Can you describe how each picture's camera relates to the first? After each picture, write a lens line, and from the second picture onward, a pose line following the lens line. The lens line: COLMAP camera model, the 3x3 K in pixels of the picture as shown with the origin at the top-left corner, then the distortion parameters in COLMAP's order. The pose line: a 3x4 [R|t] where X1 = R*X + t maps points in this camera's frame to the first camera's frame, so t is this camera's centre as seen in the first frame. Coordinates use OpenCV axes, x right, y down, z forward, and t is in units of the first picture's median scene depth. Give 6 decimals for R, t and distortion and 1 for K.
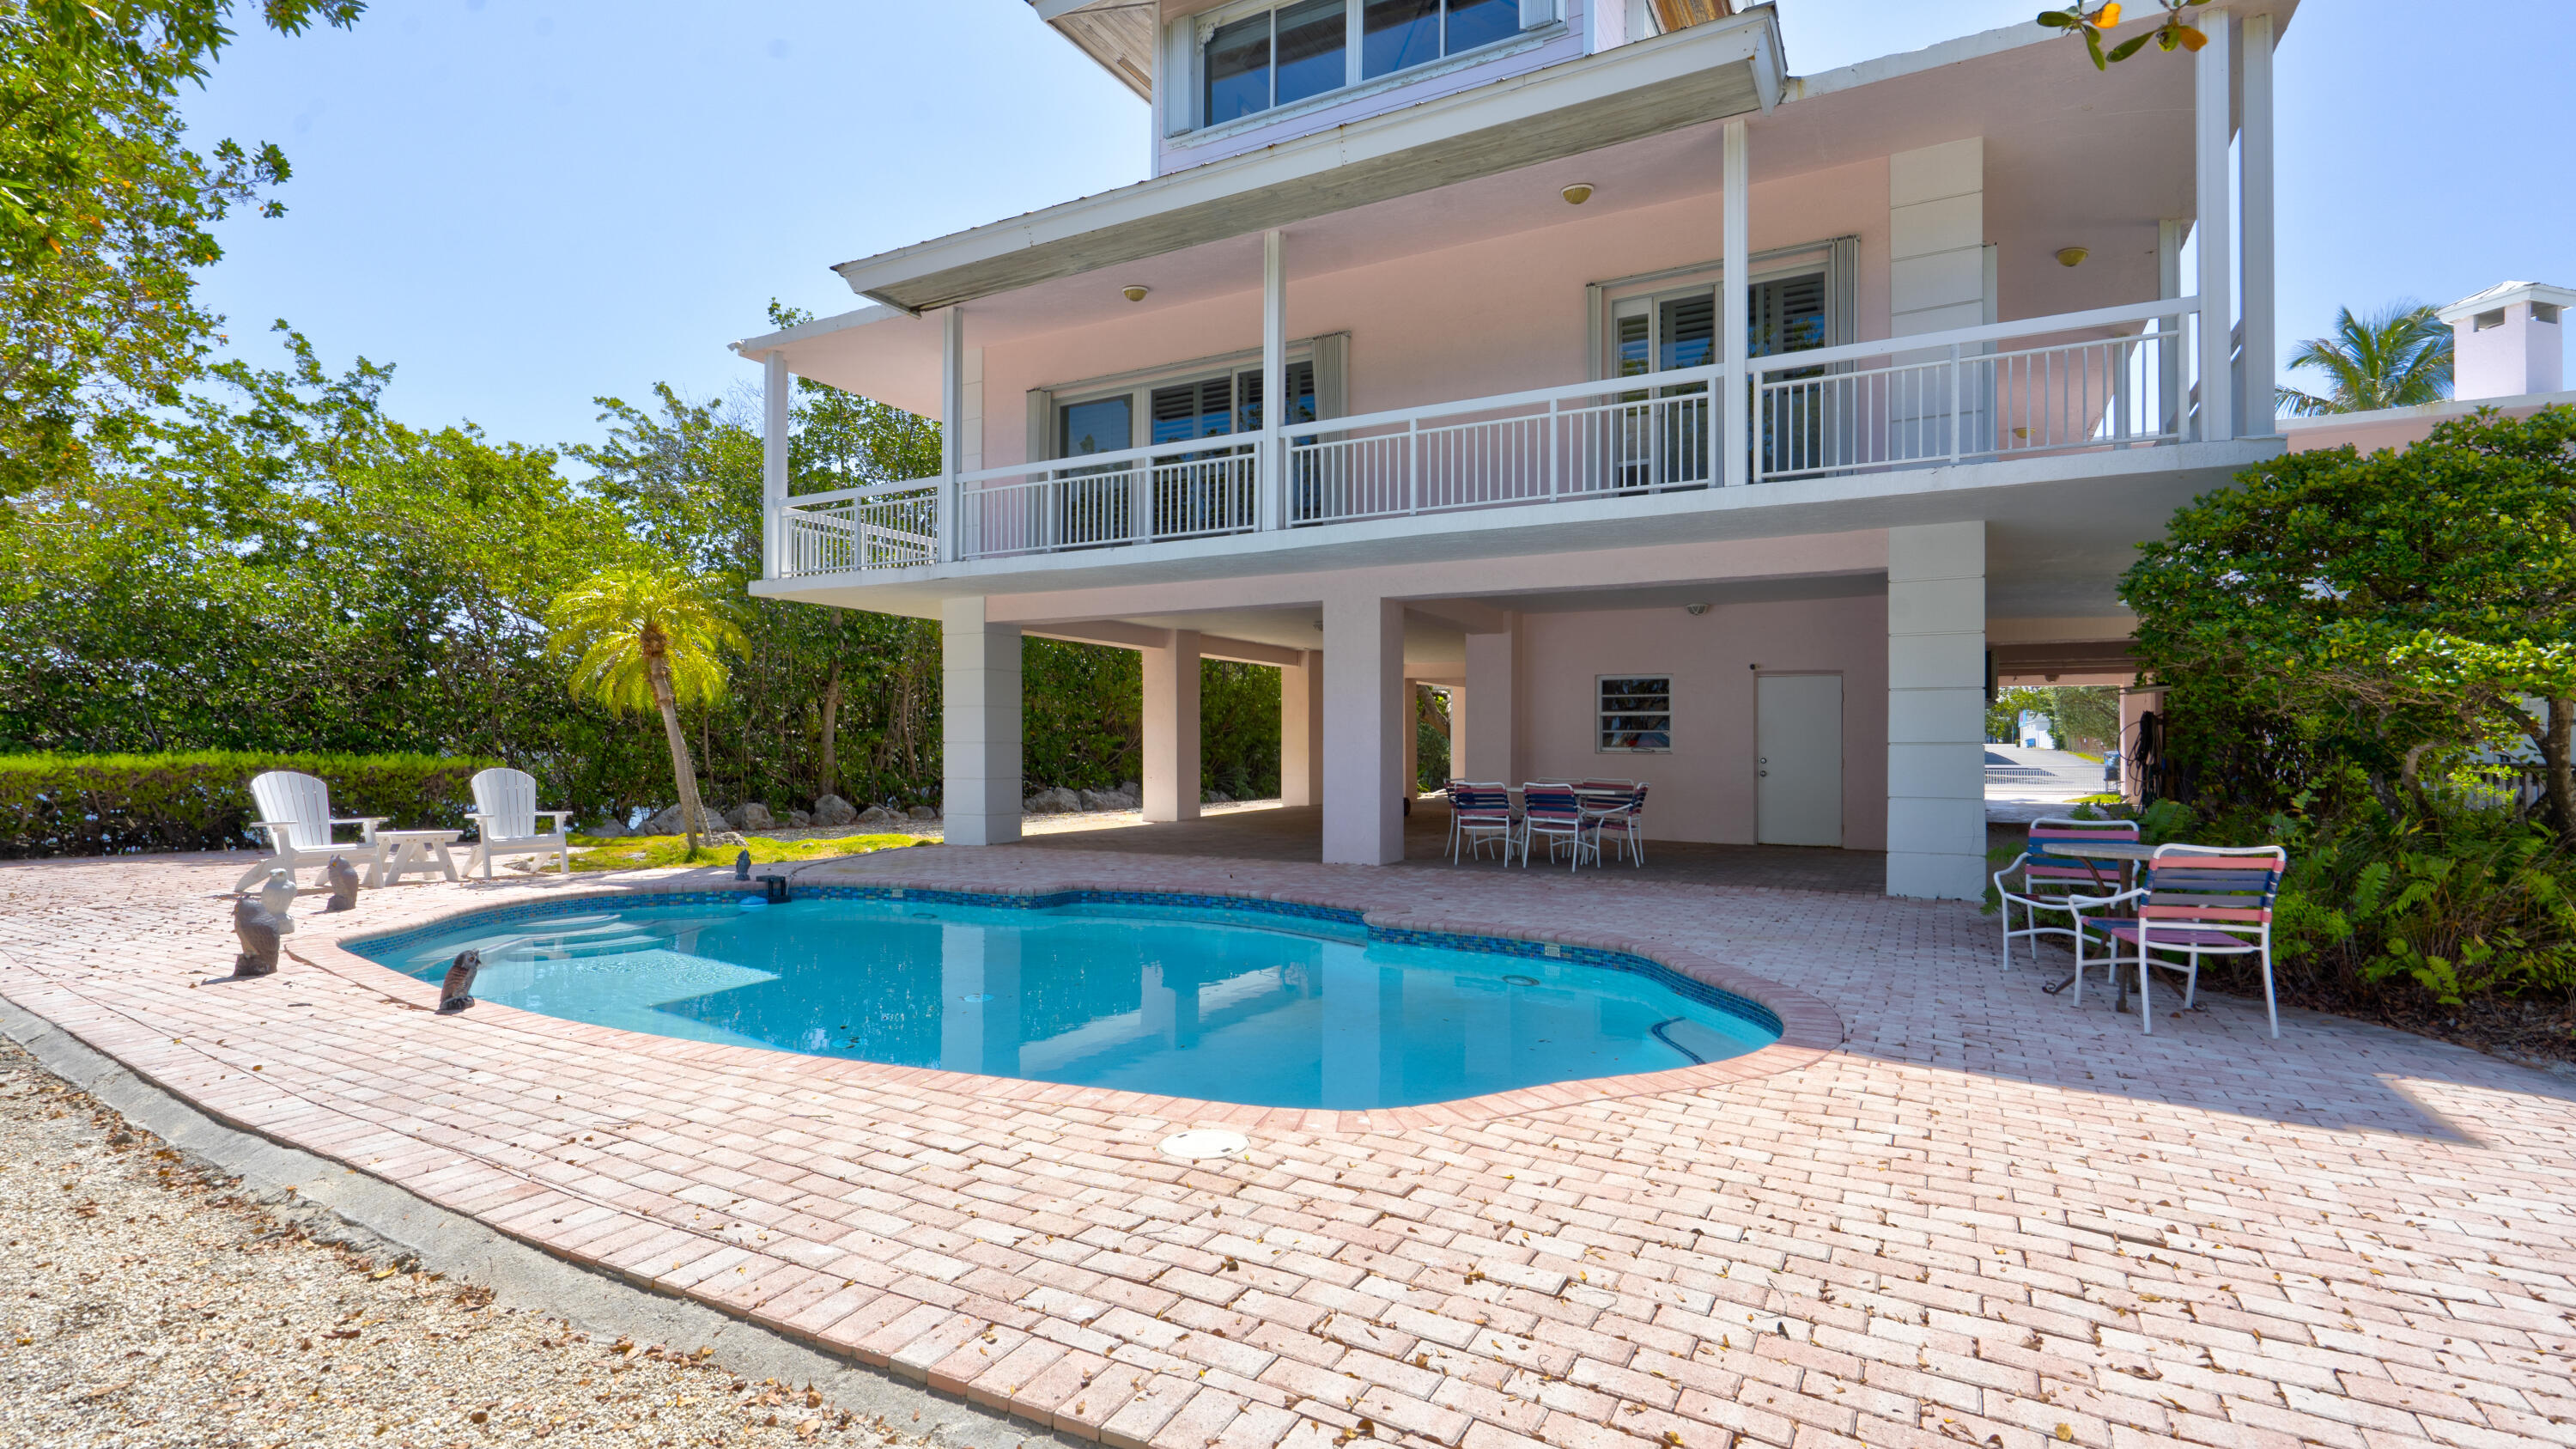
lens RADIAL K [[1140.4, 0, 1294.4], [0, 1140.4, 773.1], [0, 0, 1]] dist [0.000591, -0.026393]
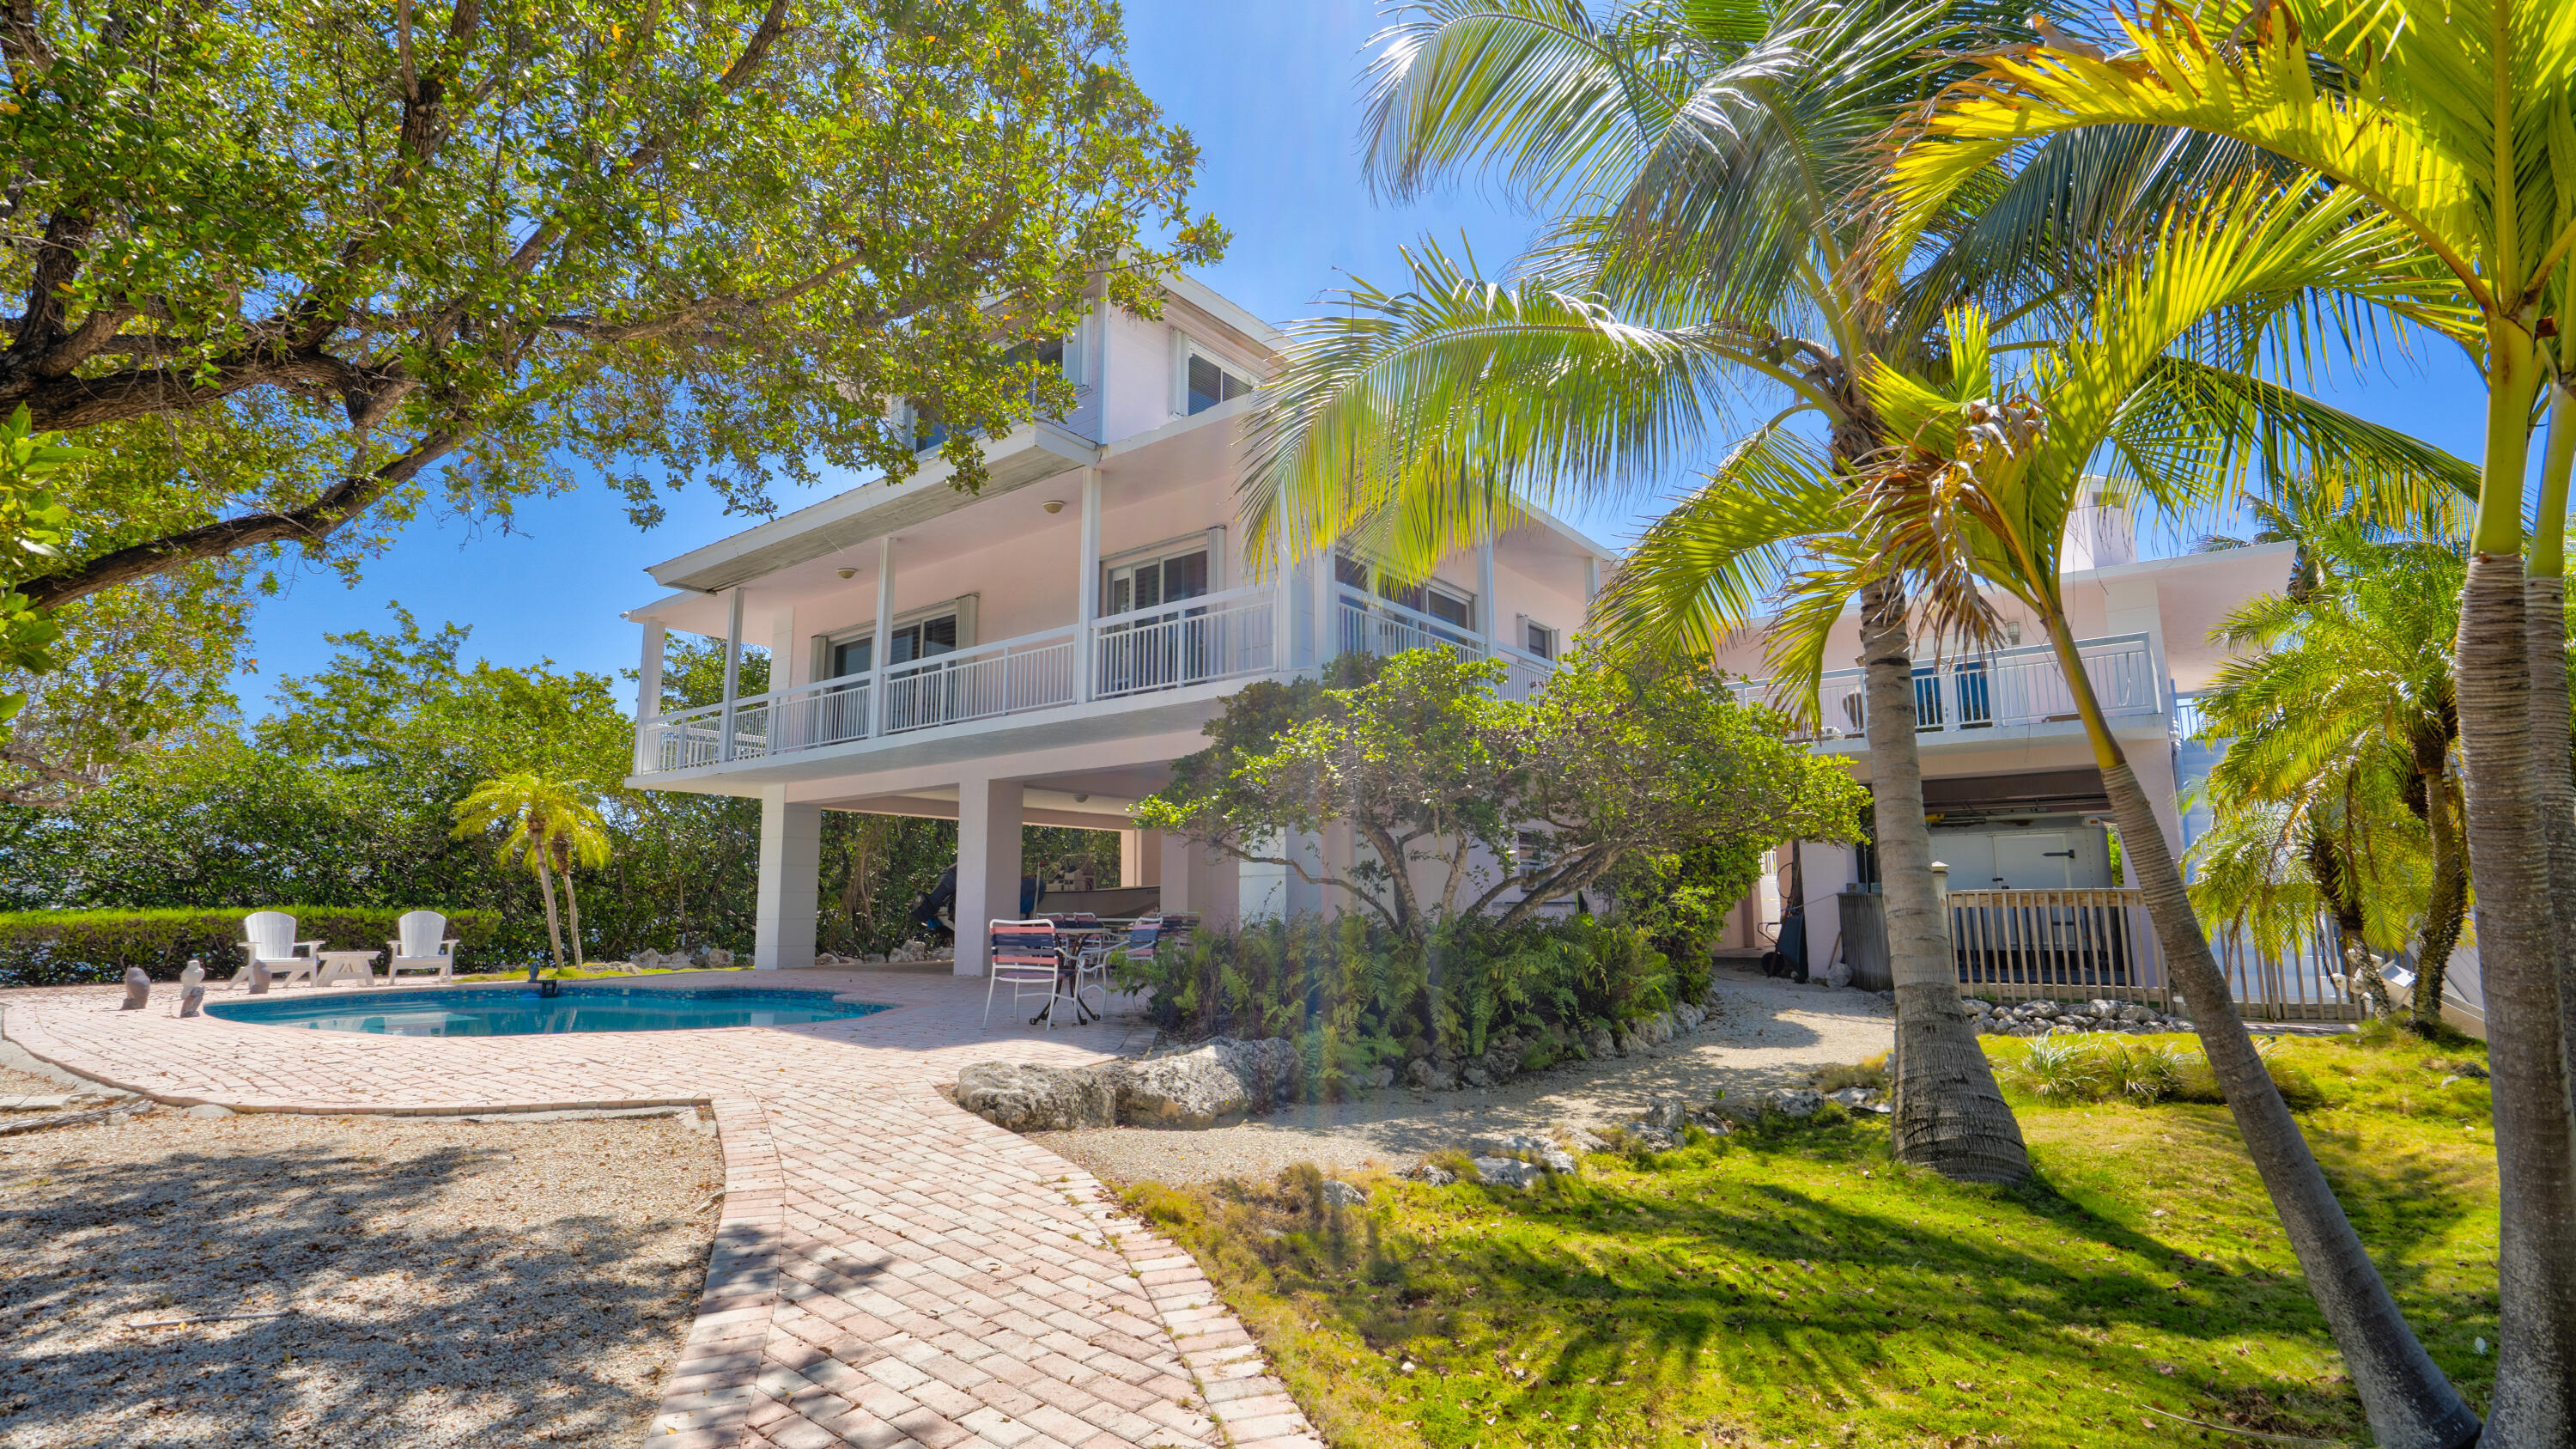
lens RADIAL K [[1172.2, 0, 1295.9], [0, 1172.2, 730.3], [0, 0, 1]] dist [0.000053, 0.001157]
pose [[0.982722, -0.053230, -0.177270, 0.548807], [0.029264, 0.990391, -0.135166, 0.002472], [0.182762, 0.127643, 0.974836, -0.277752]]
